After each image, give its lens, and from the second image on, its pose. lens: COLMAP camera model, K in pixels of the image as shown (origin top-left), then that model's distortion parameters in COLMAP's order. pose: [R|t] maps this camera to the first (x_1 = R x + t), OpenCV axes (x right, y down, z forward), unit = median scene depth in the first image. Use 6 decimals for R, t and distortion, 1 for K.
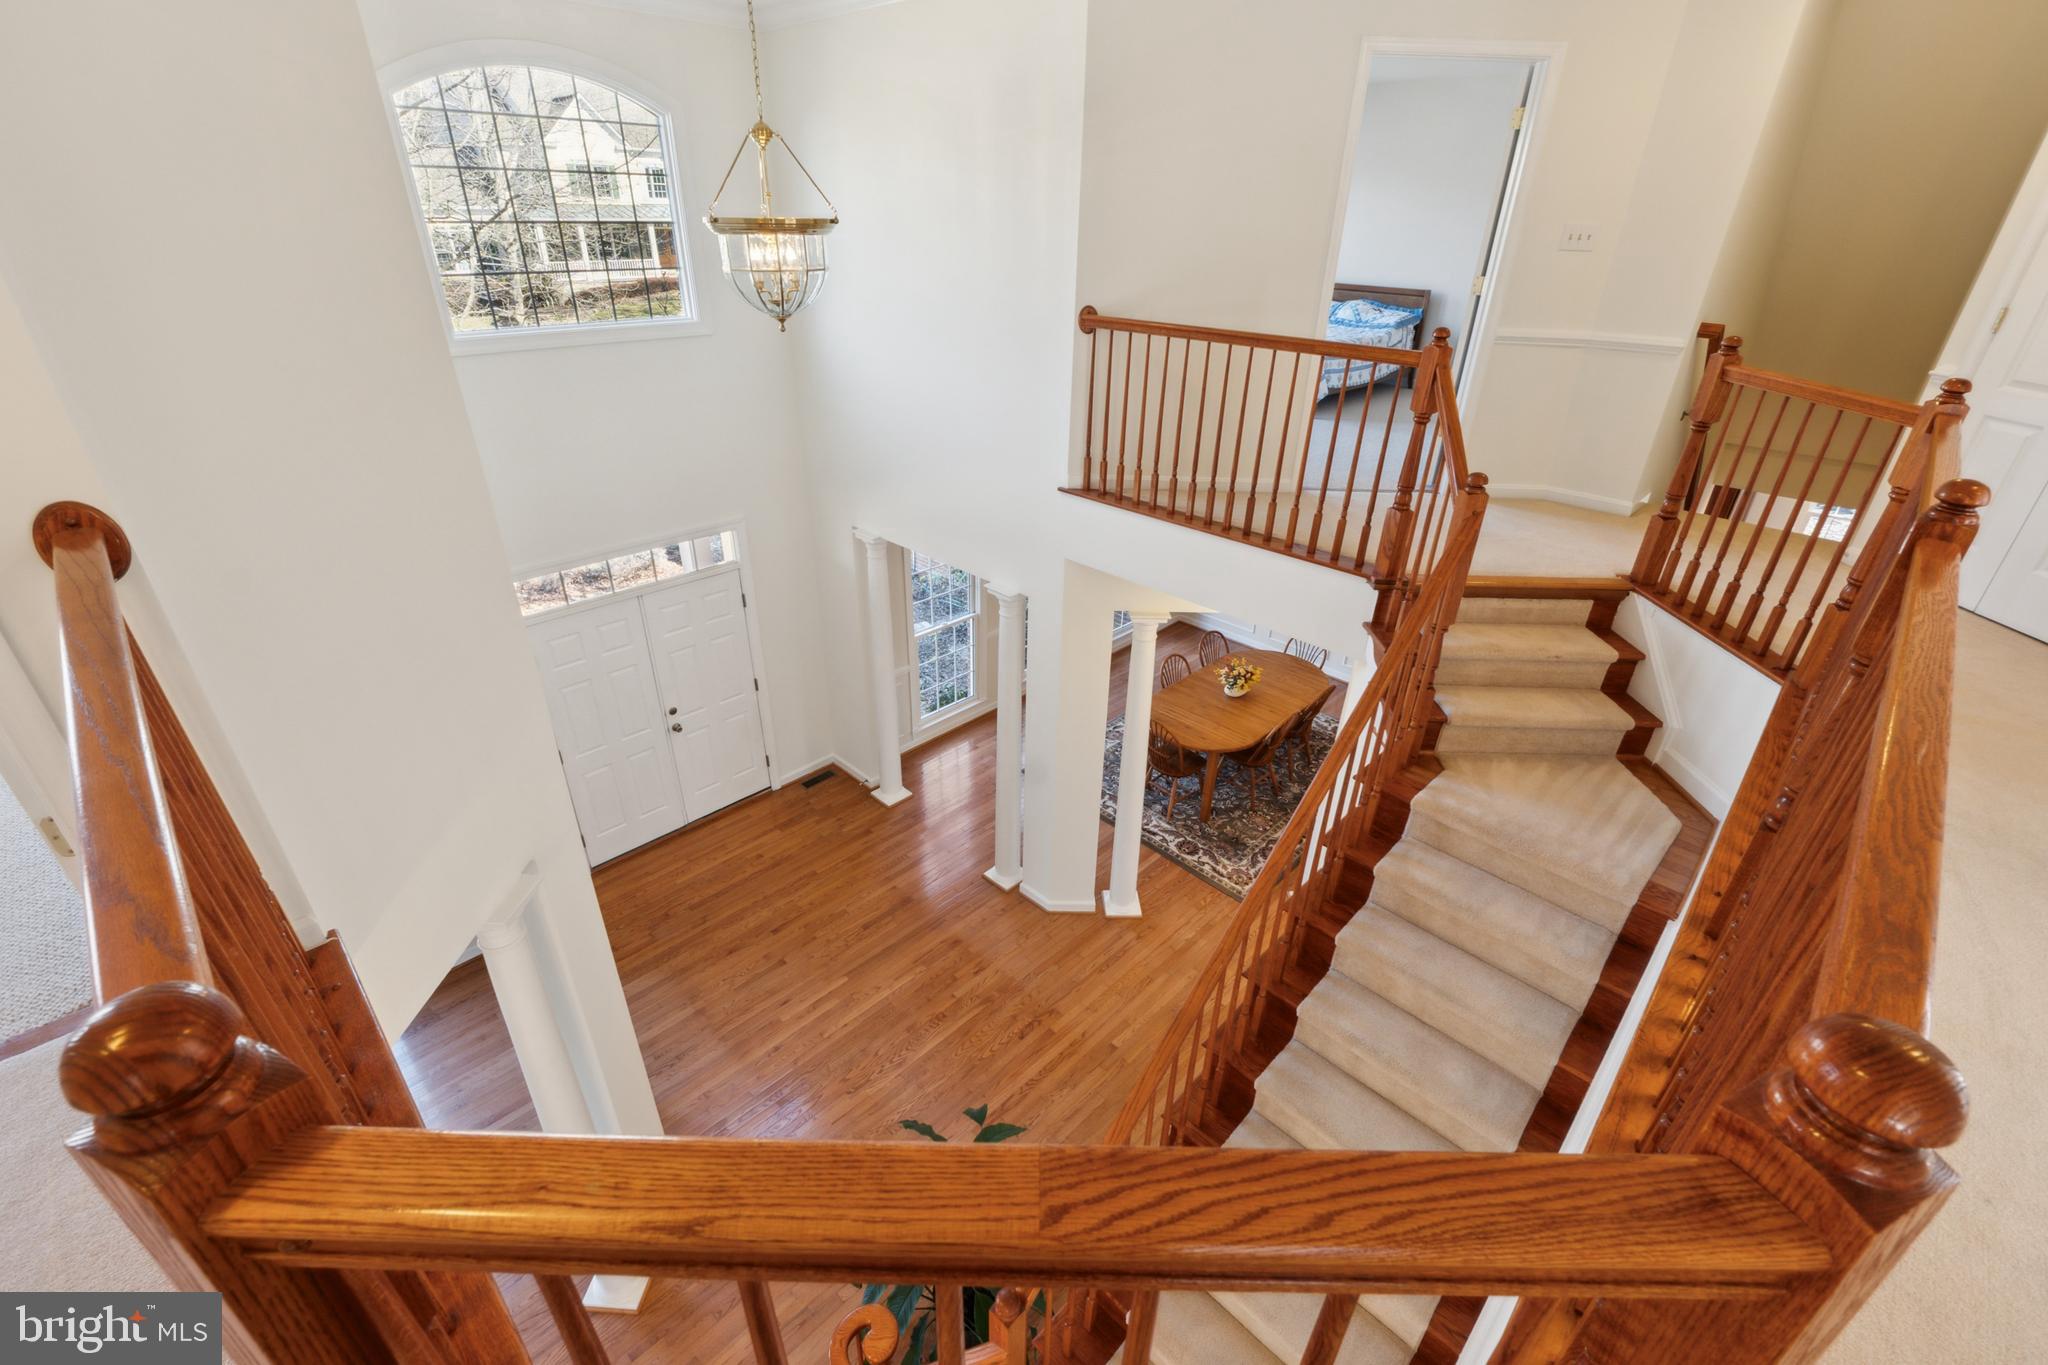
lens RADIAL K [[871.3, 0, 1024.0], [0, 871.3, 682.5], [0, 0, 1]] dist [-0.001802, -0.000380]
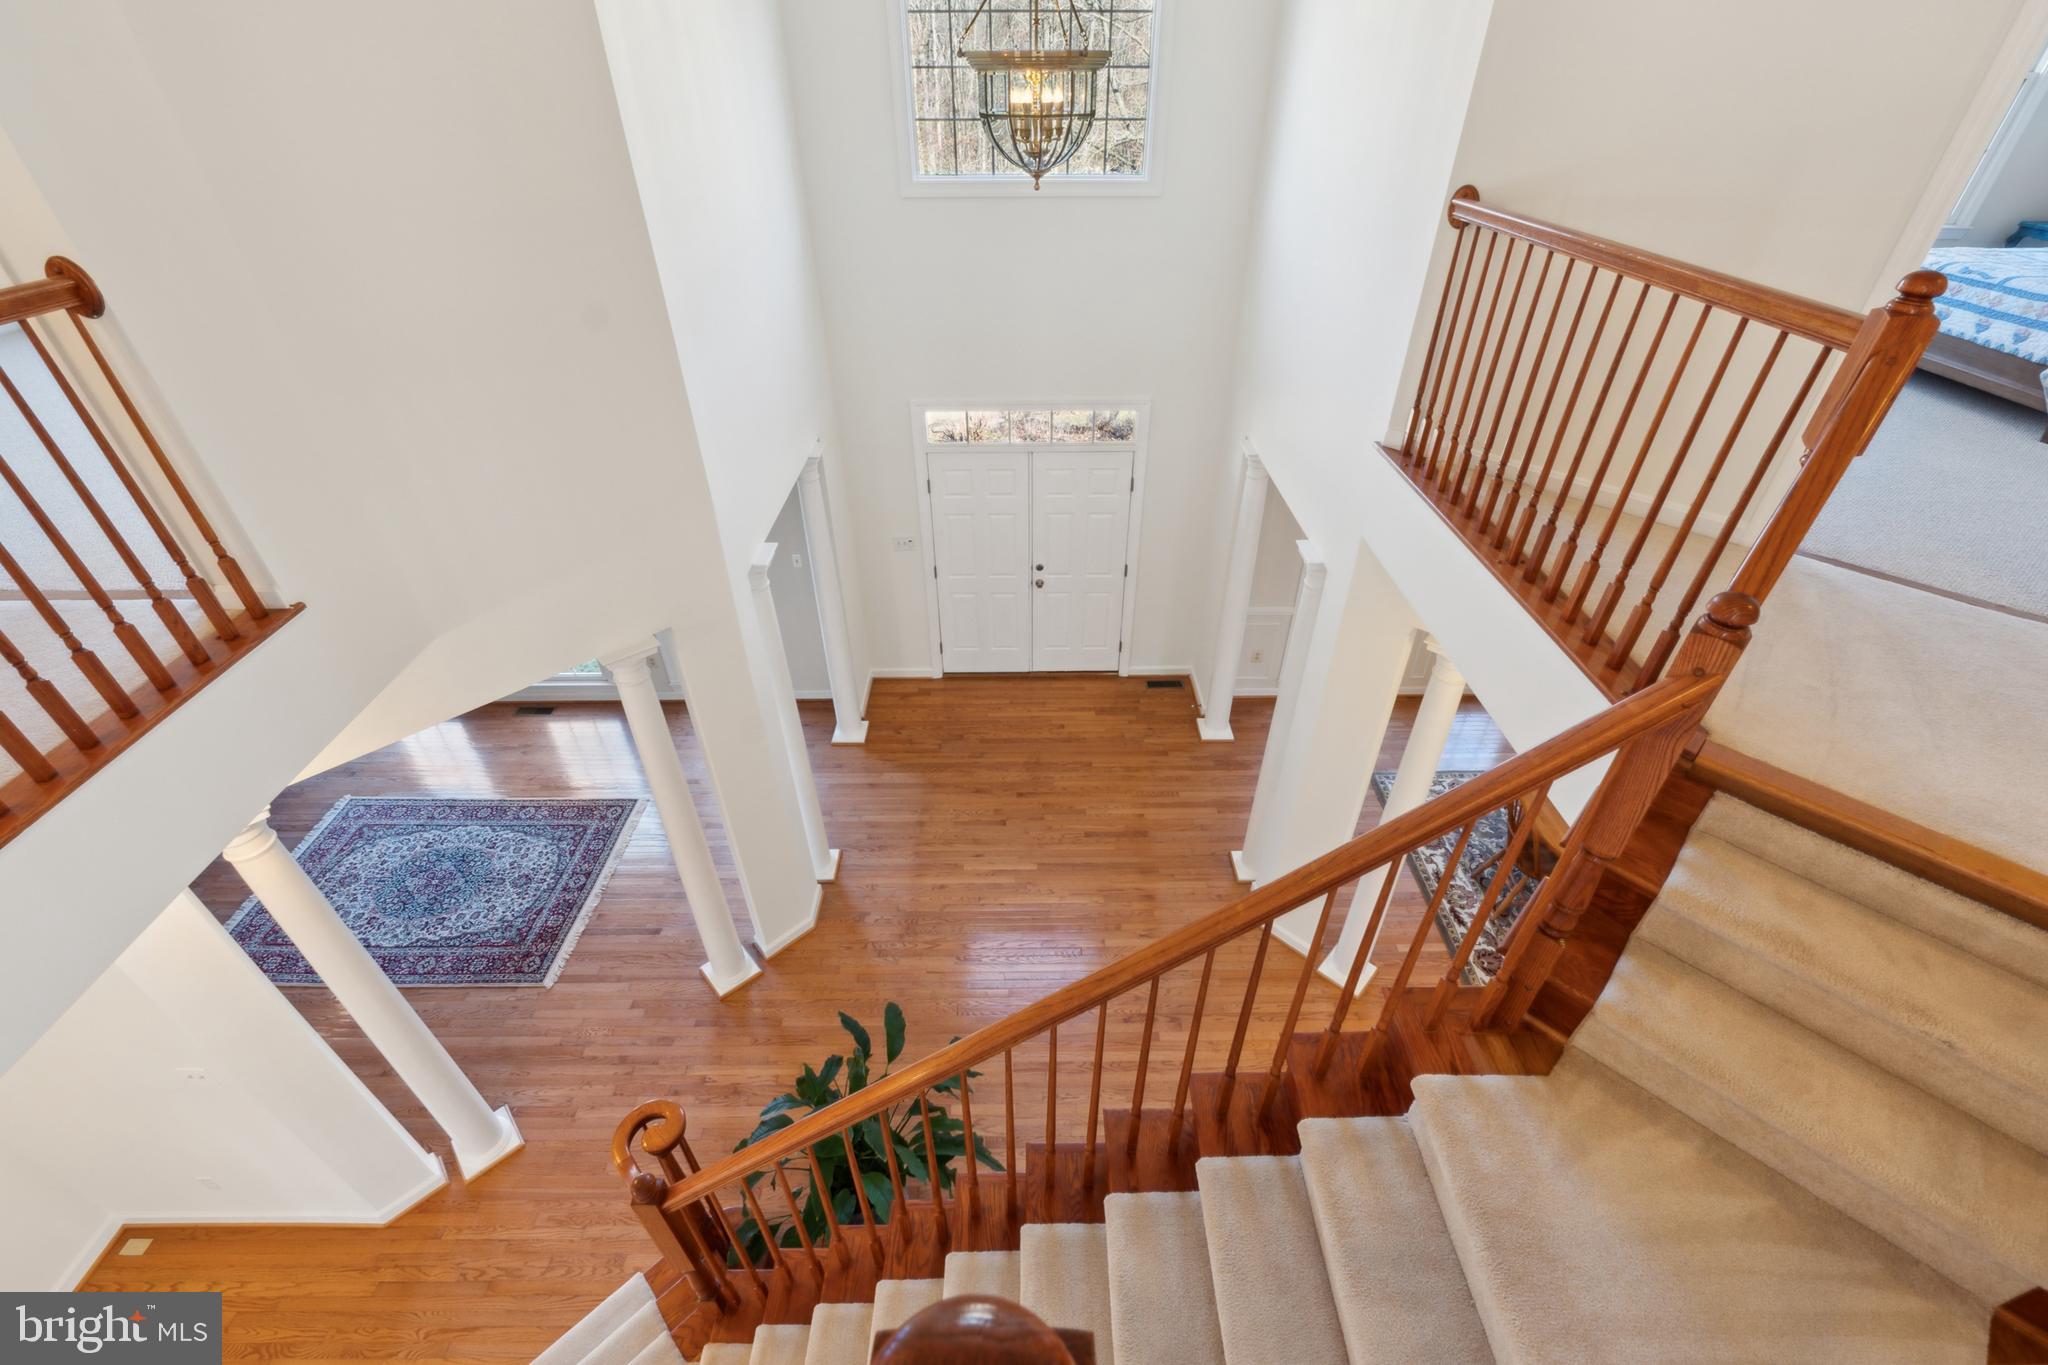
lens RADIAL K [[850.7, 0, 1029.9], [0, 850.7, 694.6], [0, 0, 1]] dist [-0.011682, -0.000003]
pose [[0.708992, 0.410918, -0.573129, 0.229805], [-0.320907, 0.911670, 0.256664, -0.082292], [0.627972, 0.001948, 0.778233, 0.175482]]
